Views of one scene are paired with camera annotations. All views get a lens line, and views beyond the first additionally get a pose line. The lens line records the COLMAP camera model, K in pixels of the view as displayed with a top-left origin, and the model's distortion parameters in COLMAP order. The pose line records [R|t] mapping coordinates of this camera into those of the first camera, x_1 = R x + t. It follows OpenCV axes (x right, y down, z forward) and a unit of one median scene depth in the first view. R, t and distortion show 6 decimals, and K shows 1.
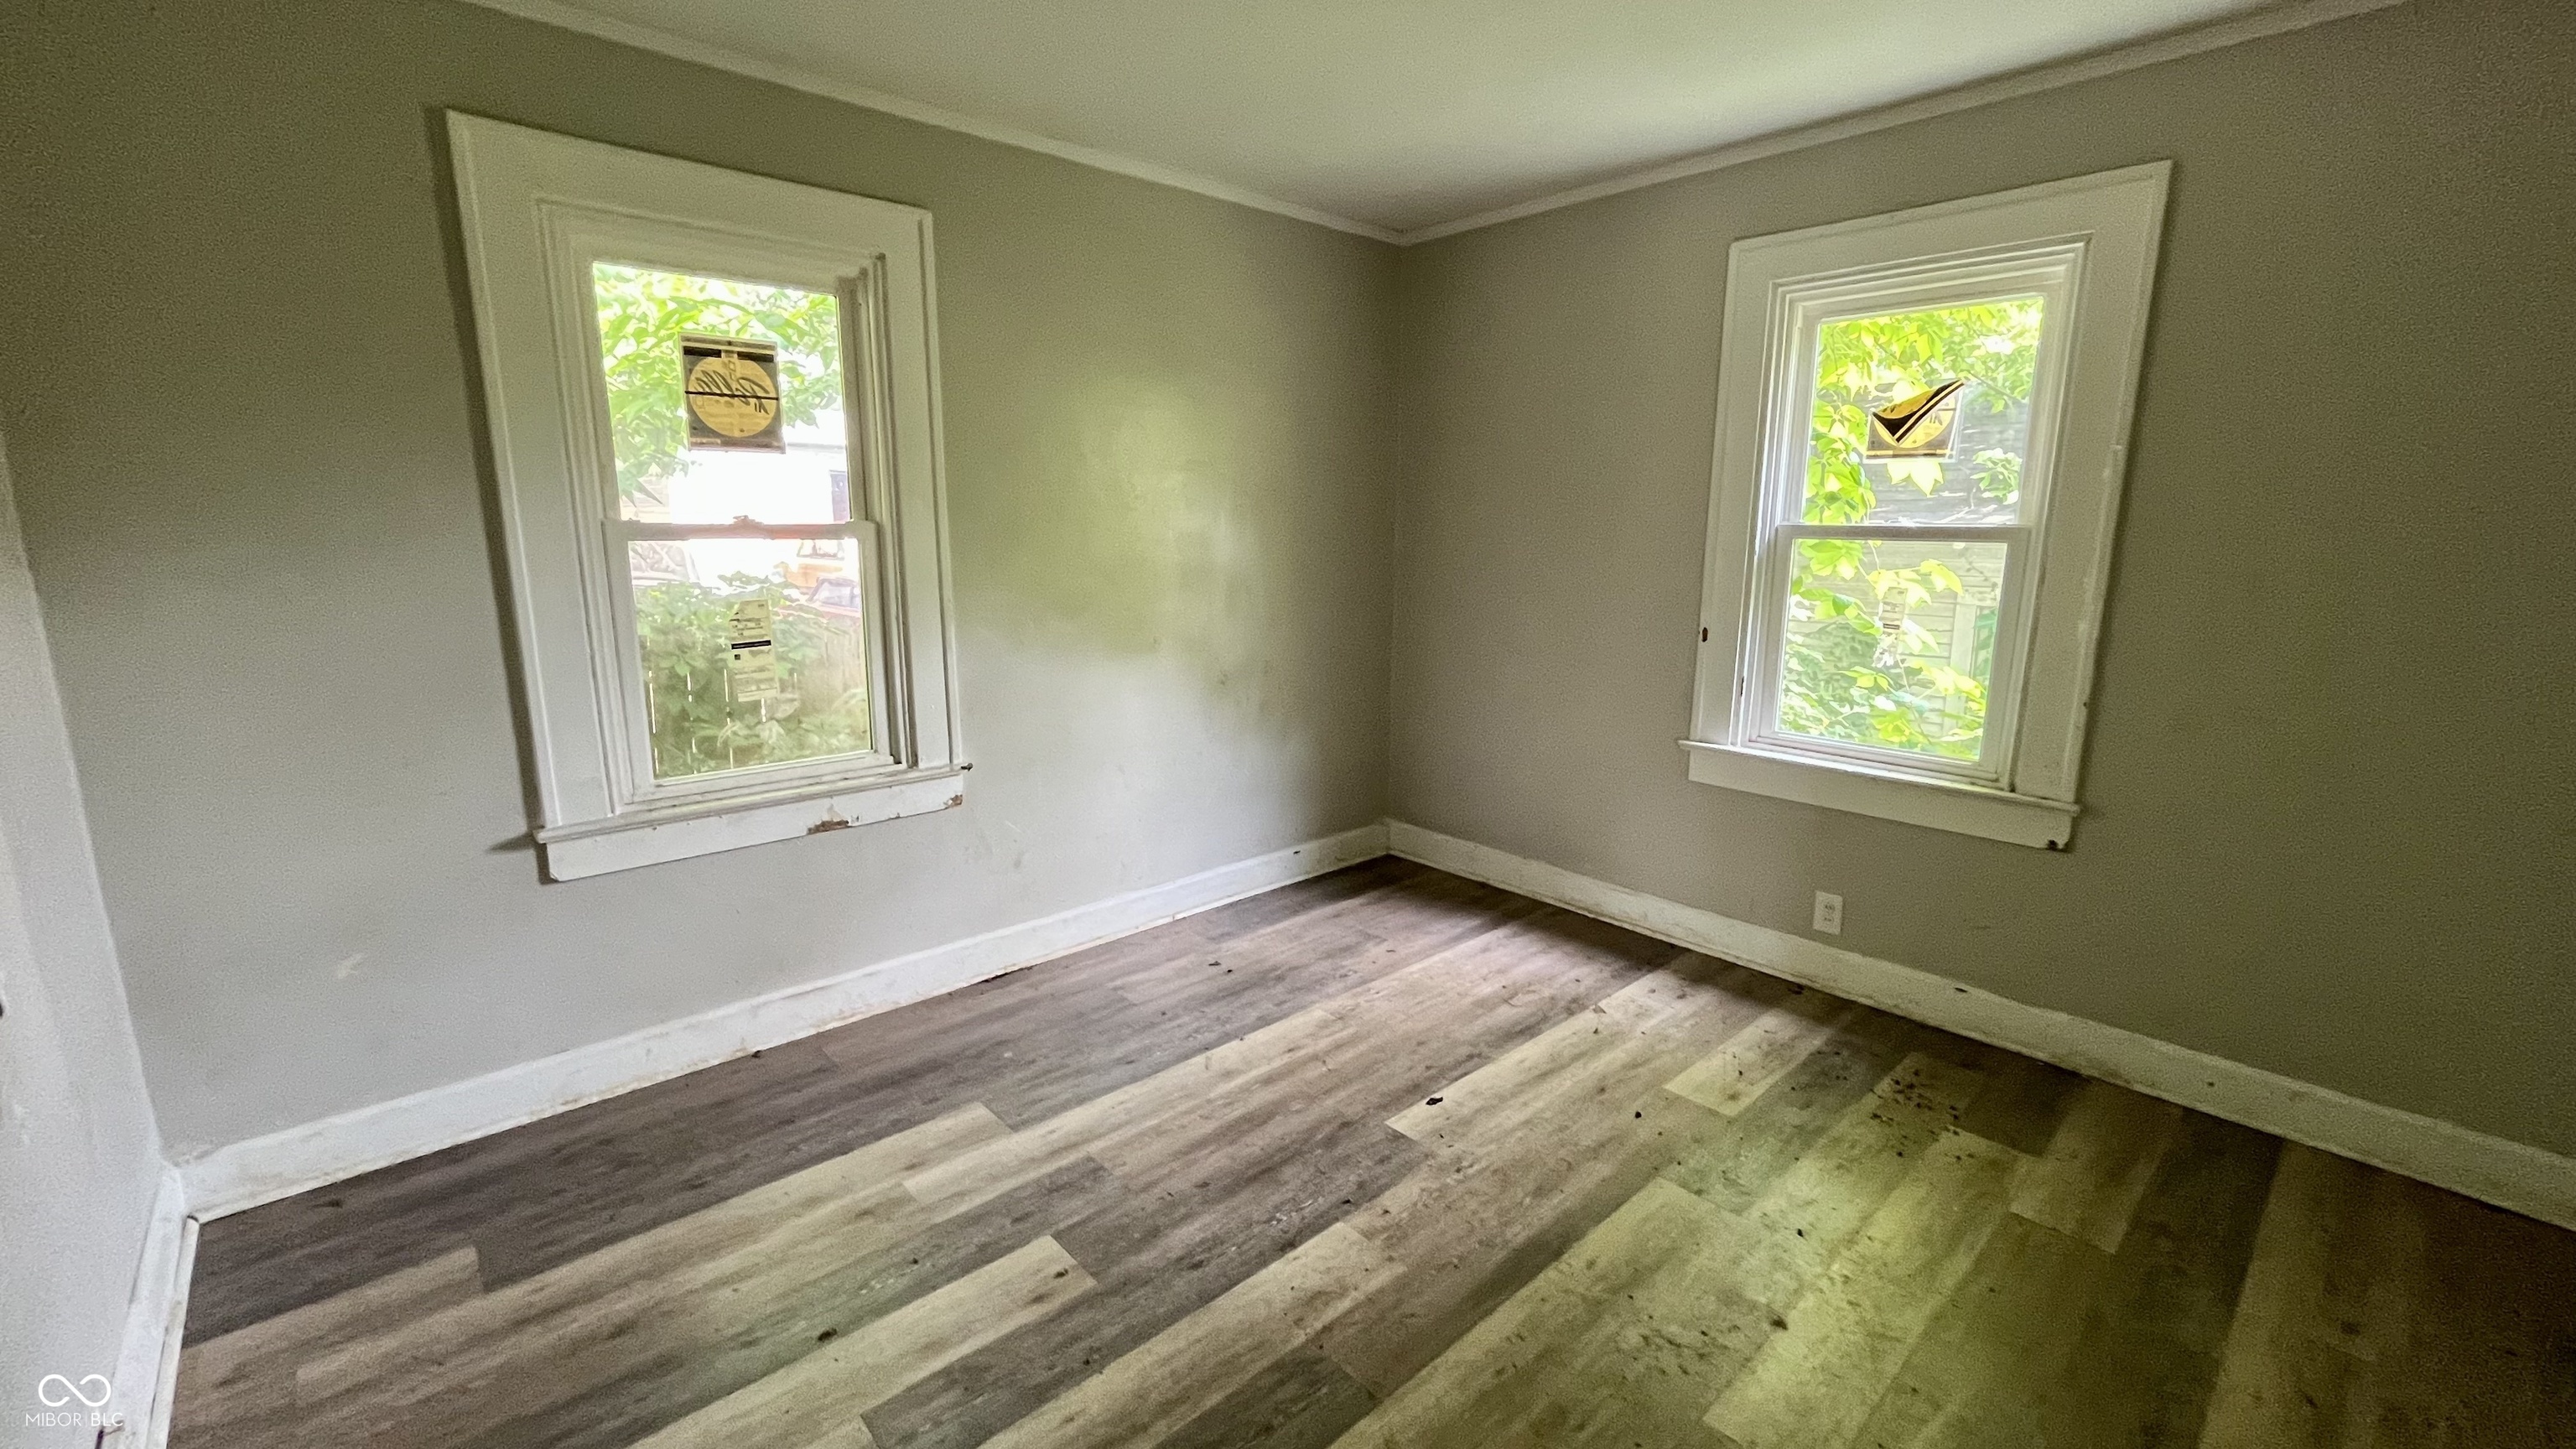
lens RADIAL K [[1045.8, 0, 1289.0], [0, 1045.8, 722.0], [0, 0, 1]] dist [0.000538, 0.000296]
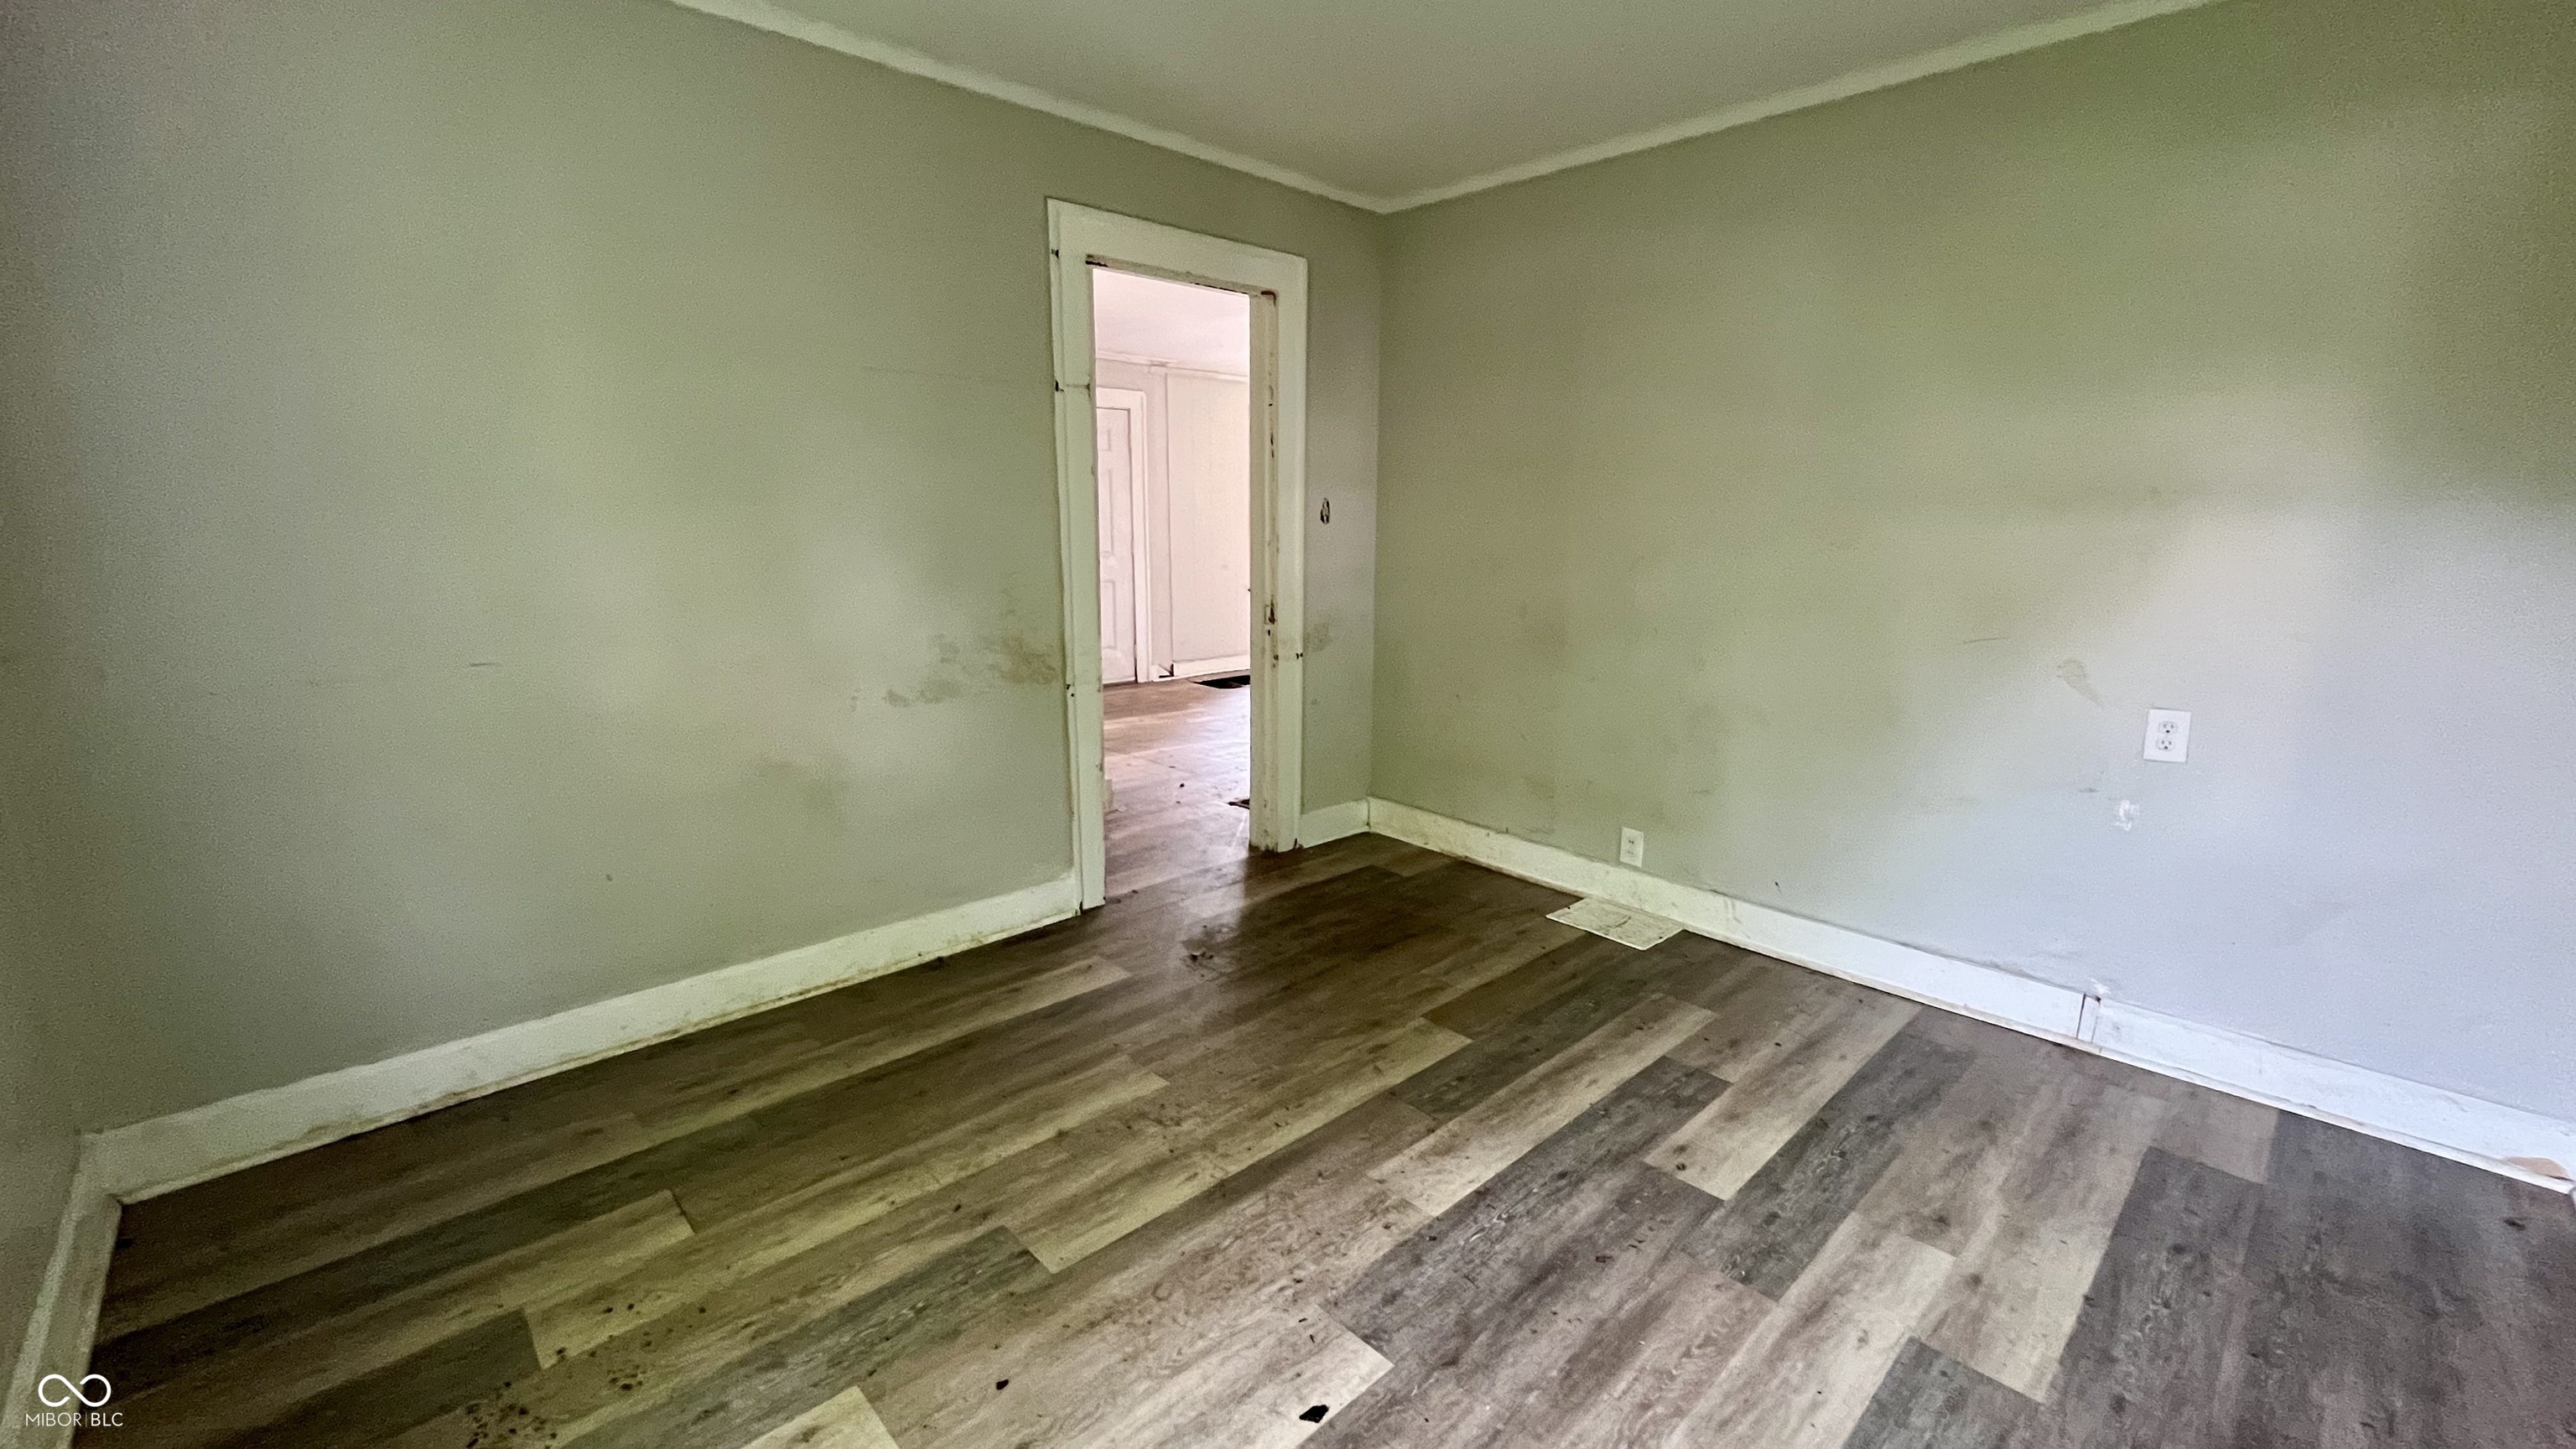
lens RADIAL K [[1045.8, 0, 1287.0], [0, 1045.8, 725.7], [0, 0, 1]] dist [0.000538, 0.000296]
pose [[-0.999718, -0.010597, -0.021246, 0.204661], [-0.017948, 0.923097, 0.384148, -0.288746], [0.015541, 0.384421, -0.923027, 1.674971]]
